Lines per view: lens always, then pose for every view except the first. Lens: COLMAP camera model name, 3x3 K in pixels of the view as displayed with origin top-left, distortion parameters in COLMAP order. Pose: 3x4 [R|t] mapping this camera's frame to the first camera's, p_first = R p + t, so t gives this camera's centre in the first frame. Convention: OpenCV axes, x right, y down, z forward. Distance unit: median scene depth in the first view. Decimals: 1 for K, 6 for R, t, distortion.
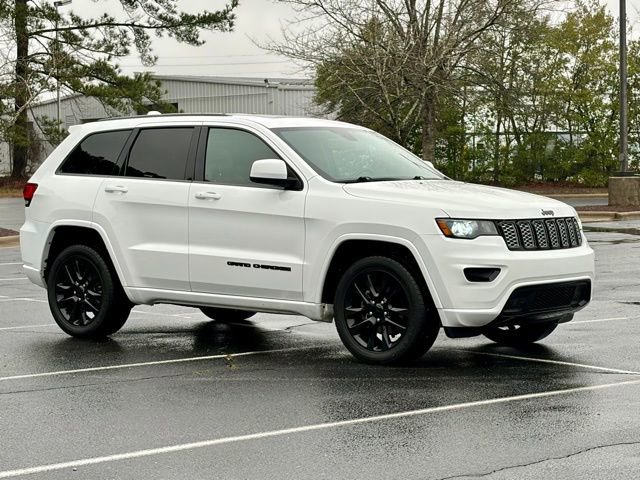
lens RADIAL K [[1526.4, 0, 320.0], [0, 1526.4, 240.0], [0, 0, 1]] dist [0.181489, -0.311523]
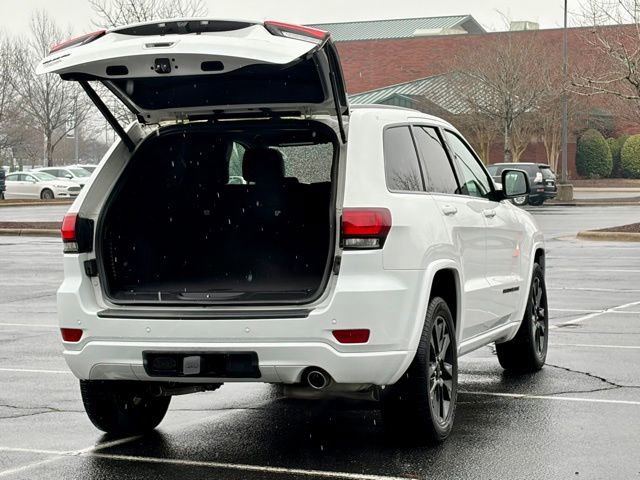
lens RADIAL K [[1577.6, 0, 320.0], [0, 1577.6, 240.0], [0, 0, 1]] dist [0.205734, -0.290754]
pose [[-0.361742, -0.032121, 0.931725, -0.818206], [0.054687, 0.996954, 0.055602, -0.065915], [-0.930673, 0.071066, -0.358884, 1.373406]]
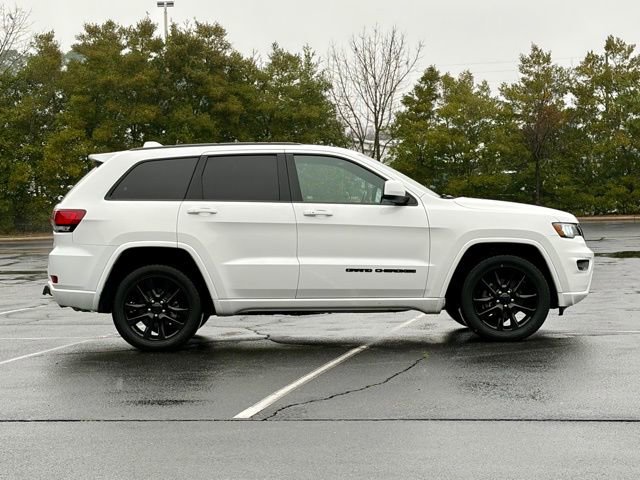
lens RADIAL K [[1526.4, 0, 320.0], [0, 1526.4, 240.0], [0, 0, 1]] dist [0.181489, -0.311523]
pose [[0.774307, -0.031285, 0.632037, -0.792481], [0.050836, 0.998624, -0.012849, 0.005977], [-0.630765, 0.042079, 0.774832, 0.106281]]
